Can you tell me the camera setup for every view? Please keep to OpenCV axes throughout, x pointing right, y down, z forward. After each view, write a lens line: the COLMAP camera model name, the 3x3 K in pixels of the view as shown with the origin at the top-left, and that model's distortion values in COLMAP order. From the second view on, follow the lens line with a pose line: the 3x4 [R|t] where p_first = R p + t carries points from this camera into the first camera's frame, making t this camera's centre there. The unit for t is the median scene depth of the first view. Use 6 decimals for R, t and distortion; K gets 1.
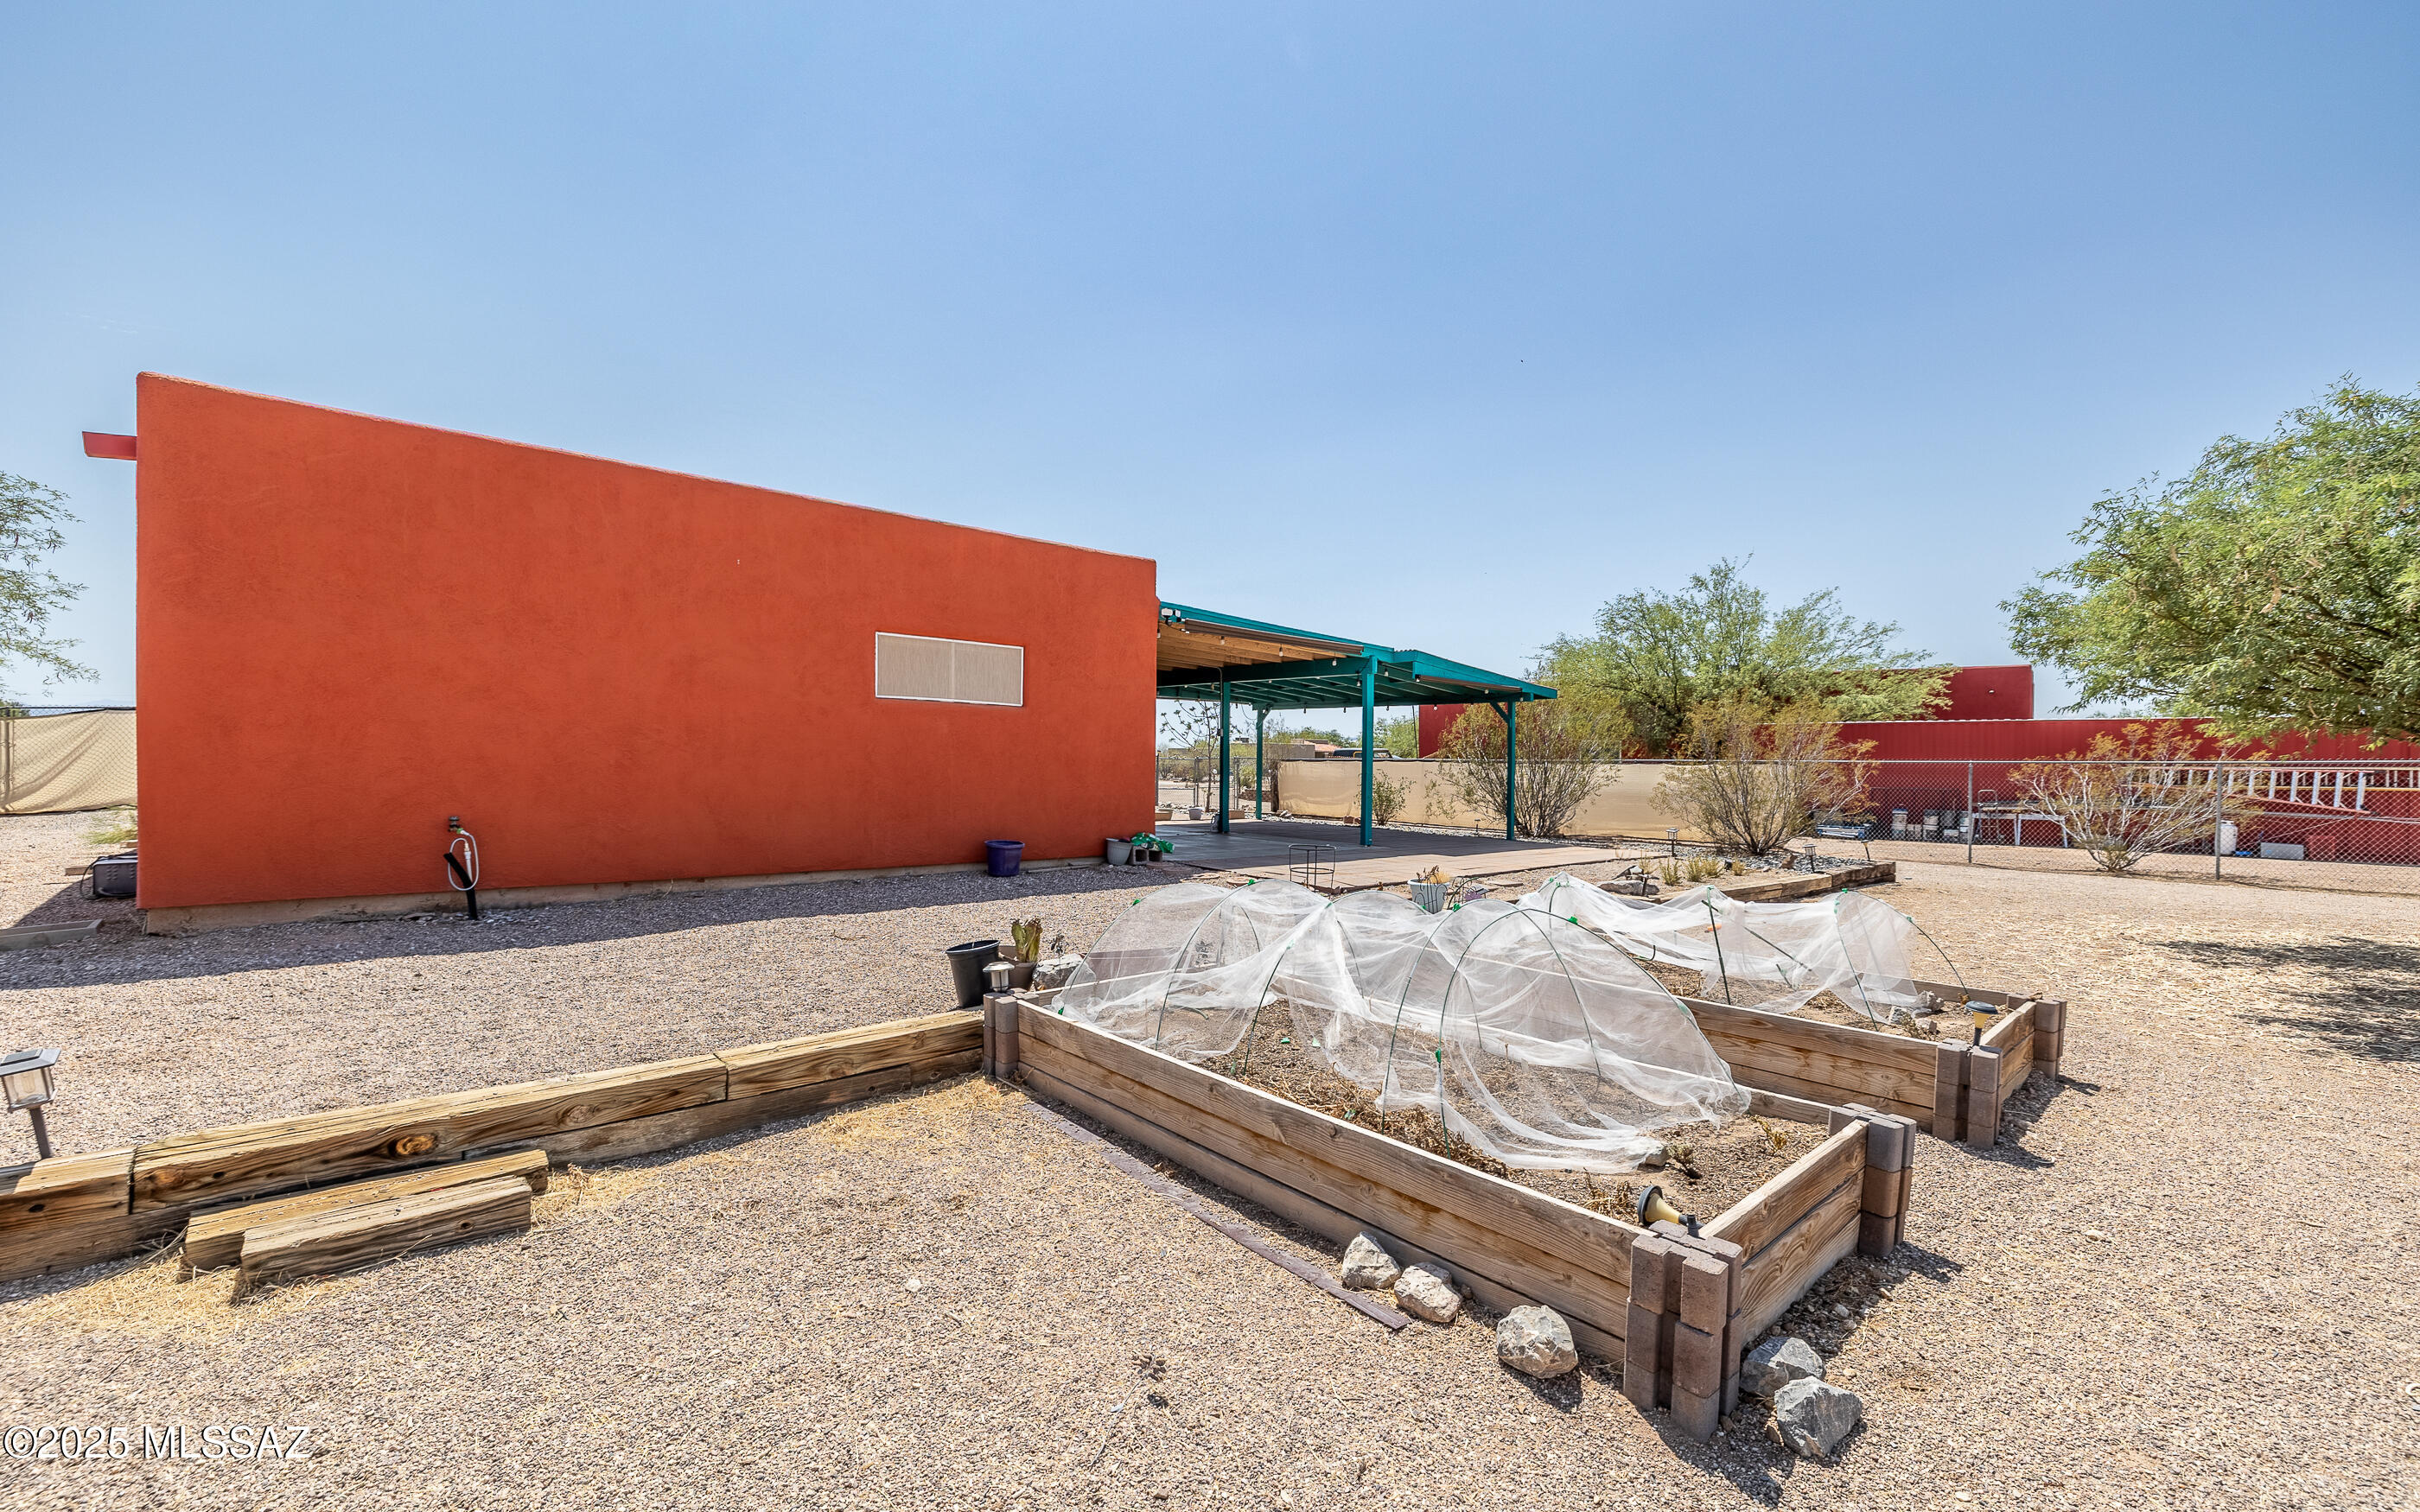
lens RADIAL K [[982.5, 0, 1210.0], [0, 982.5, 756.0], [0, 0, 1]] dist [-0.019708, 0.000007]
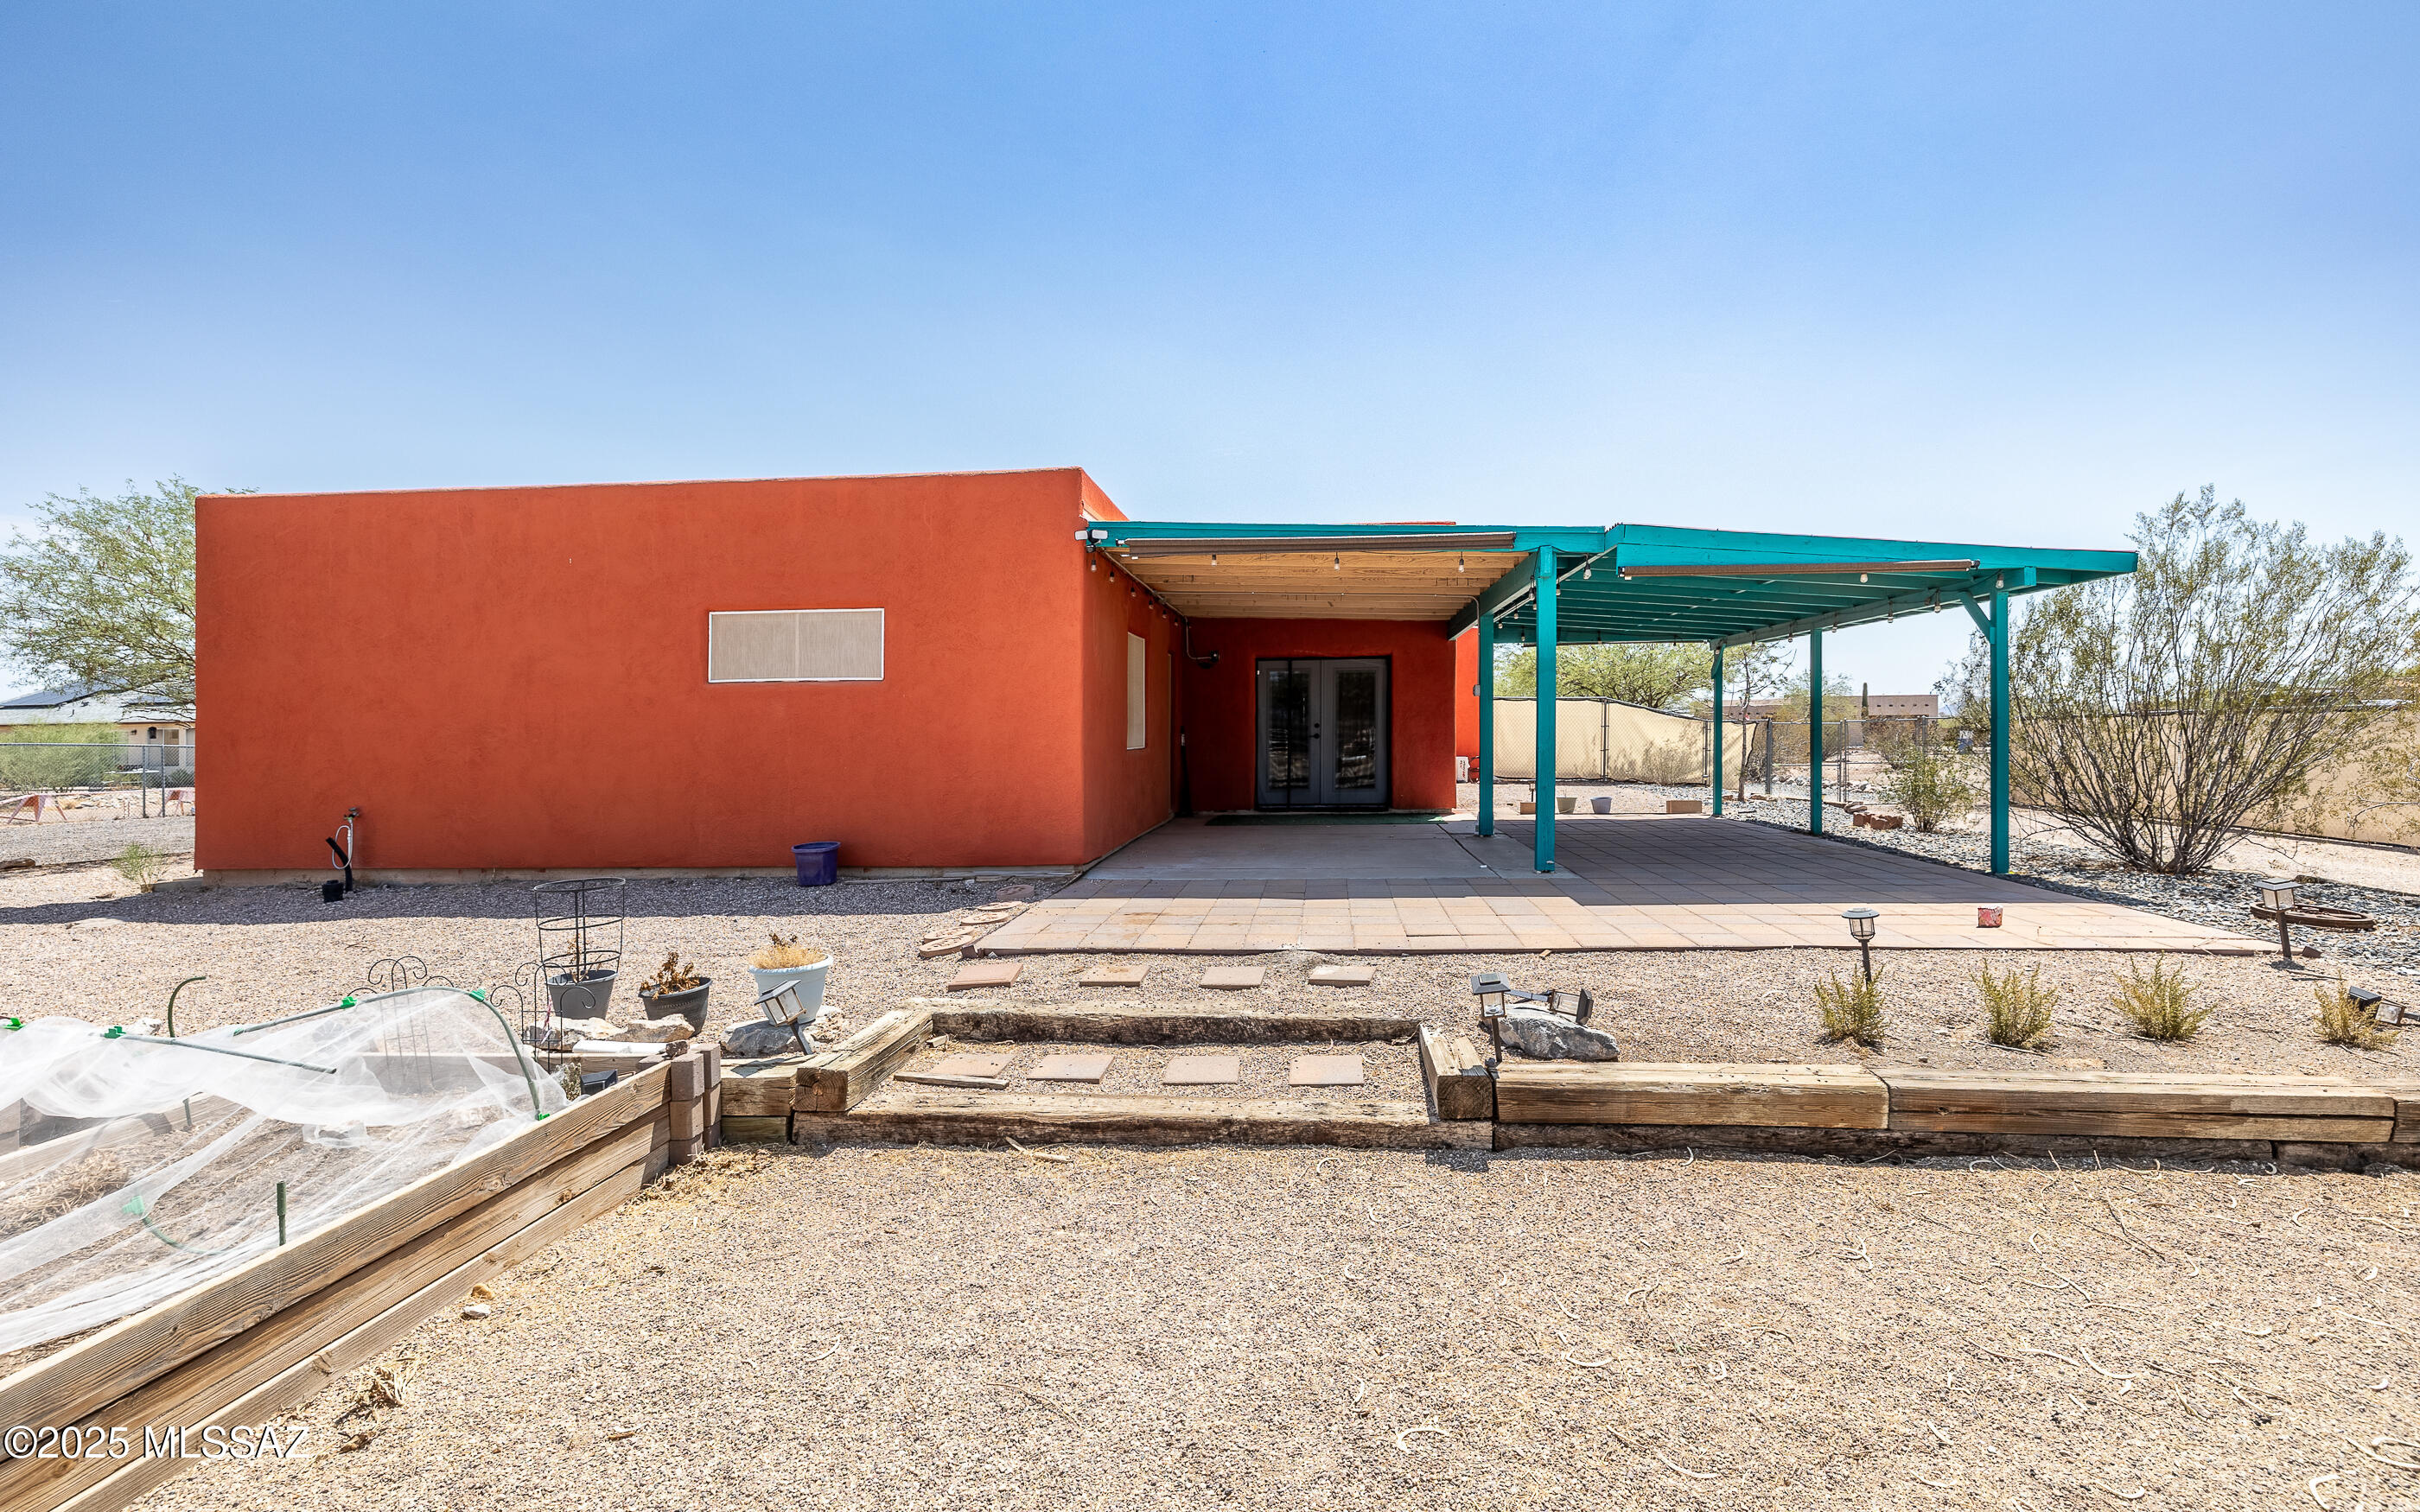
lens RADIAL K [[982.5, 0, 1210.0], [0, 982.5, 756.0], [0, 0, 1]] dist [-0.019708, 0.000007]
pose [[0.720292, -0.021995, -0.693322, 0.639643], [0.031492, 0.999503, 0.001008, 0.023319], [0.692956, -0.022561, 0.720627, 0.662961]]
